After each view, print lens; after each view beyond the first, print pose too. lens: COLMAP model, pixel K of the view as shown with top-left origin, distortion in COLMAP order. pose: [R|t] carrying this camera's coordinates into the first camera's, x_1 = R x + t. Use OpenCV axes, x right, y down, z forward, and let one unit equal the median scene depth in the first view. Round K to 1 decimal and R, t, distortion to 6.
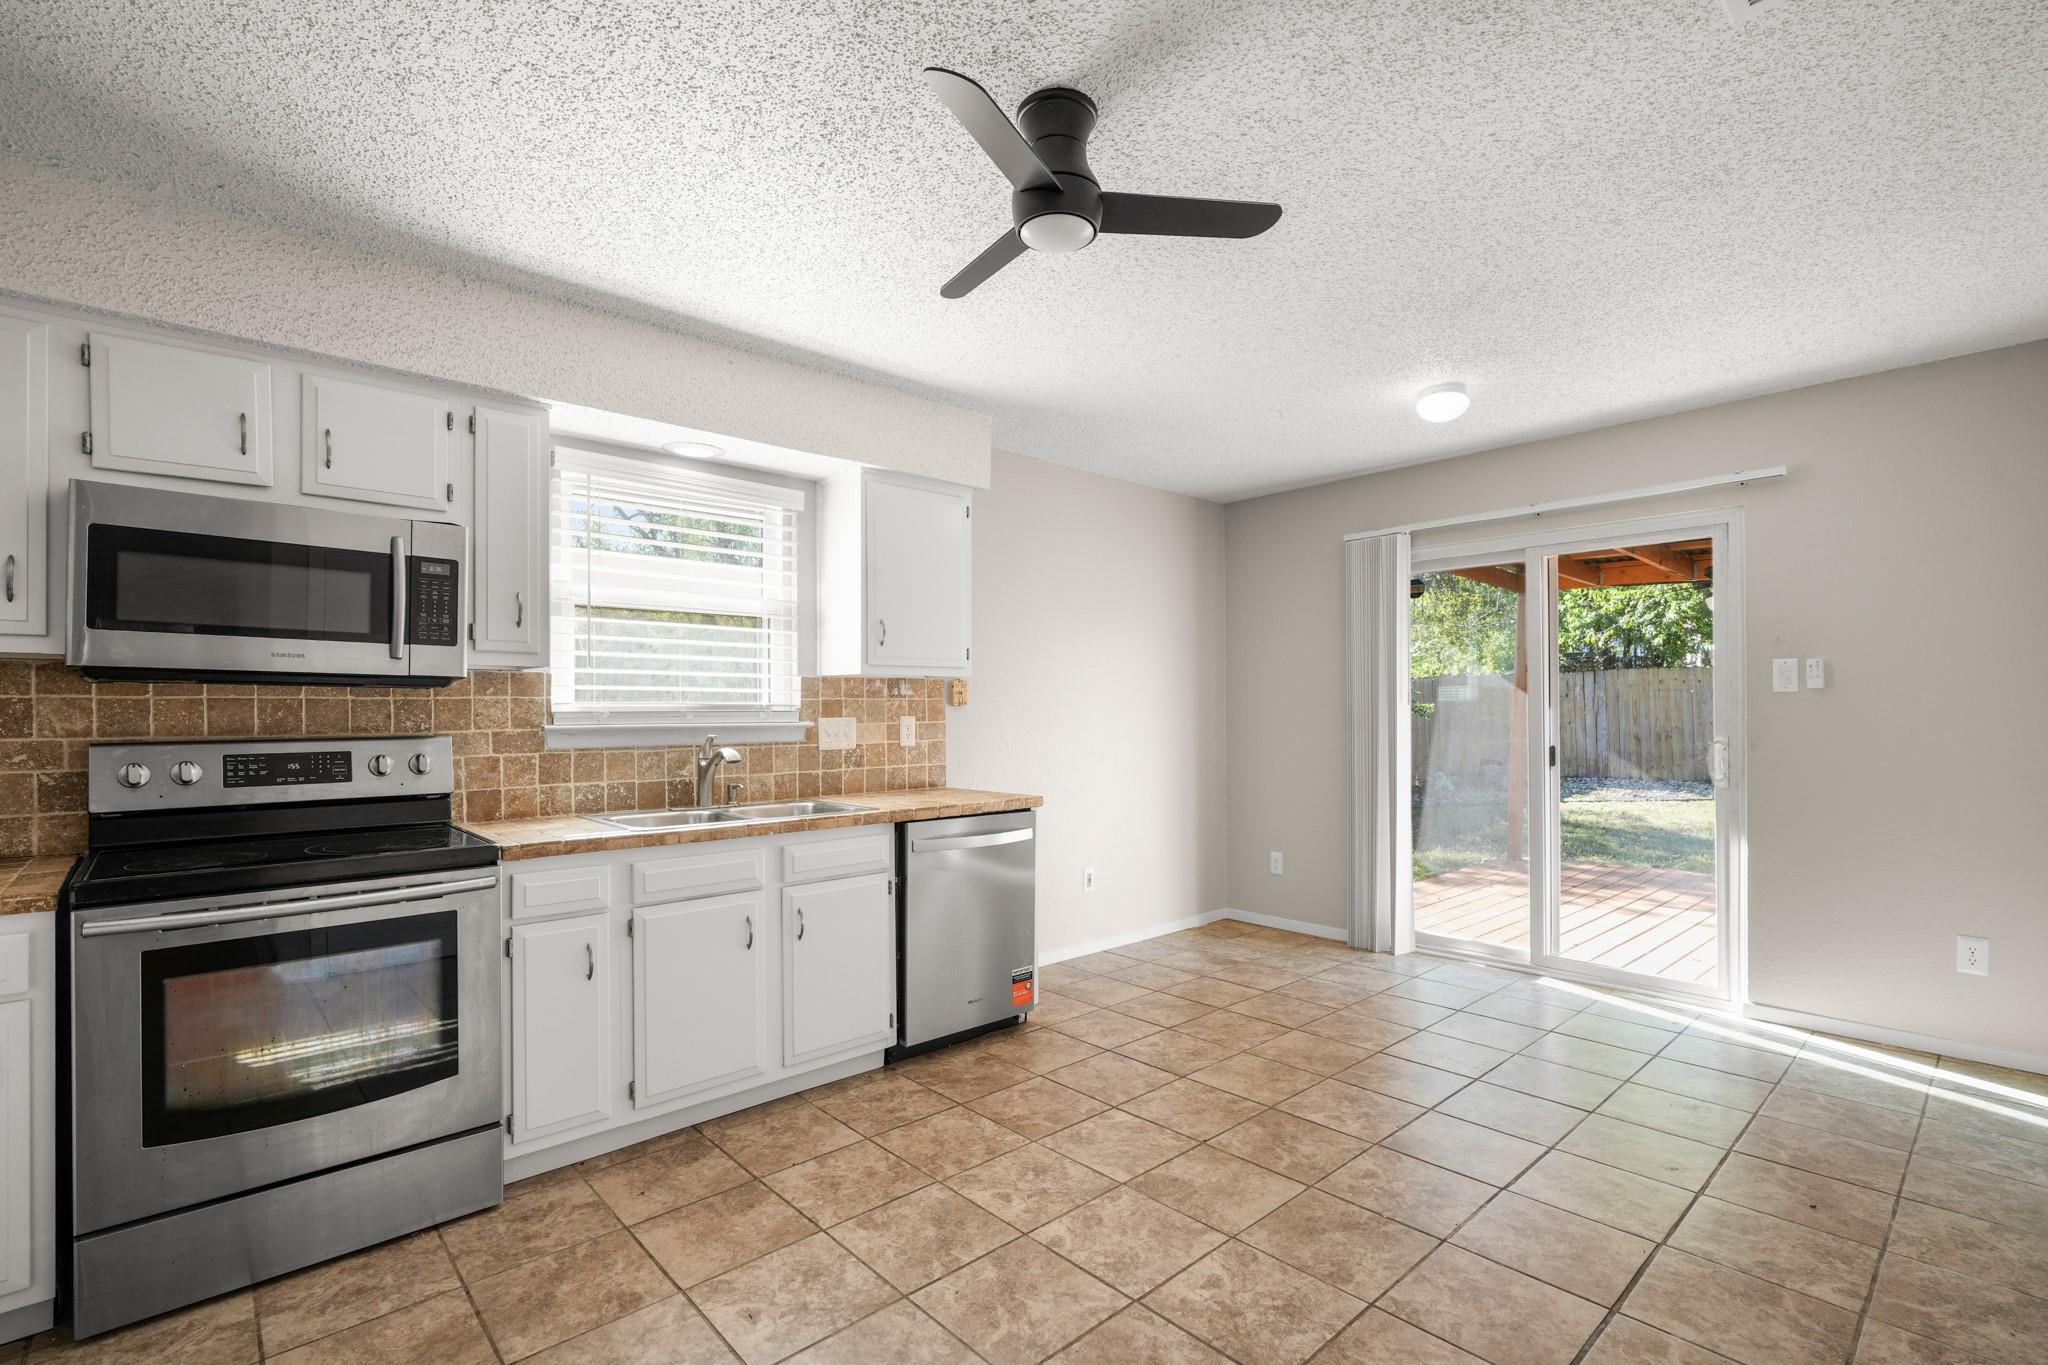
lens RADIAL K [[934.0, 0, 1026.0], [0, 934.0, 694.4], [0, 0, 1]] dist [-0.002503, -0.000516]
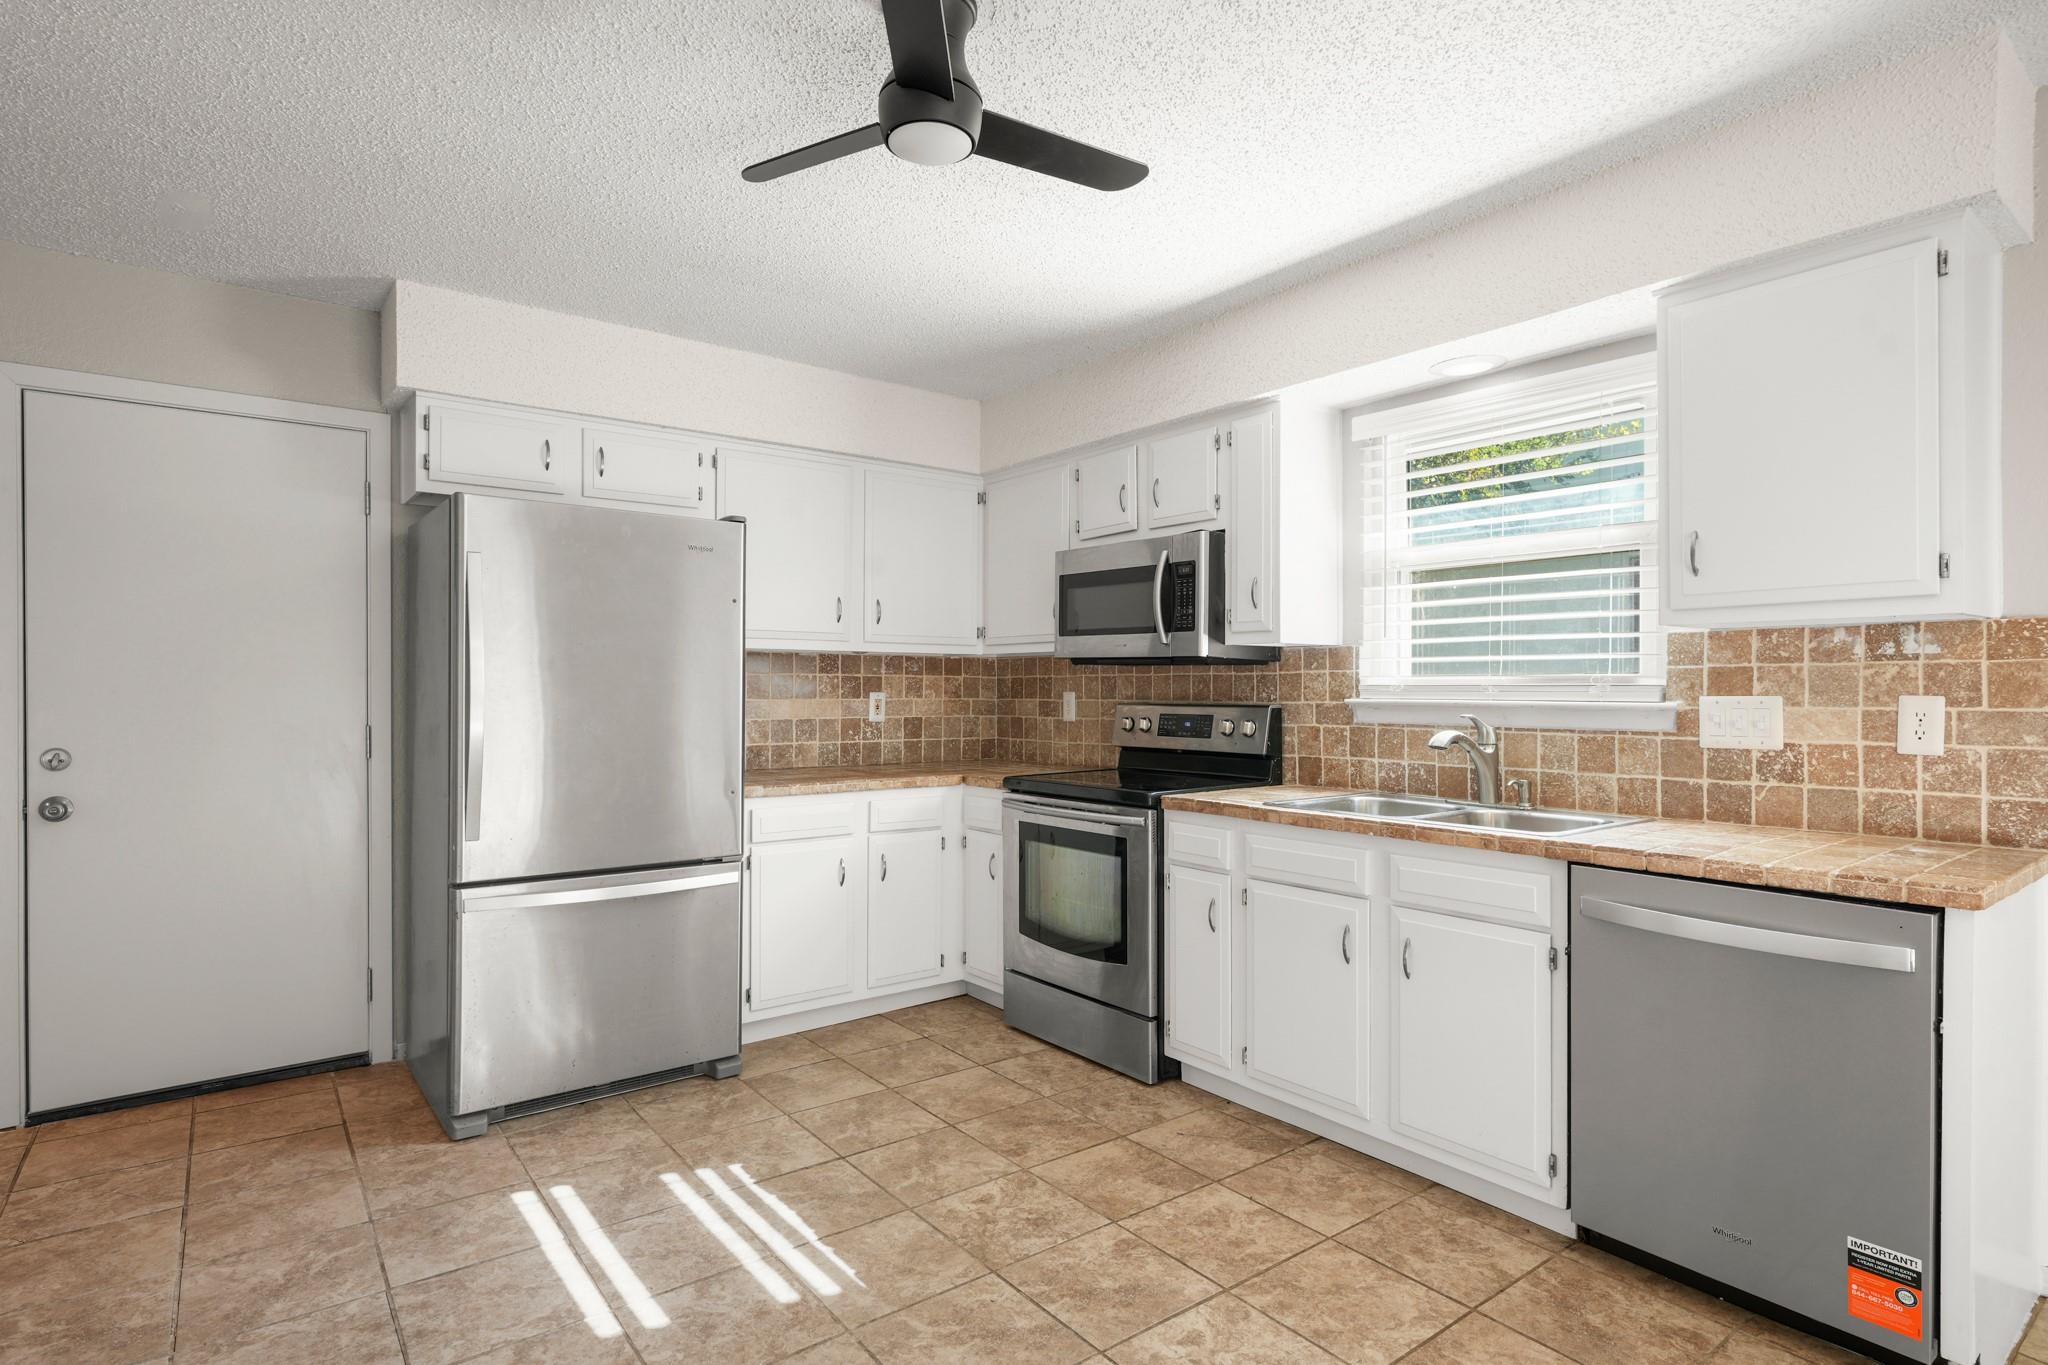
lens RADIAL K [[1053.5, 0, 1024.0], [0, 1053.5, 682.5], [0, 0, 1]] dist [0.001692, 0.000413]
pose [[-0.087318, 0.000037, -0.996180, 0.644339], [0.016363, 0.999865, -0.001398, 0.011616], [0.996046, -0.016423, -0.087307, 0.742415]]
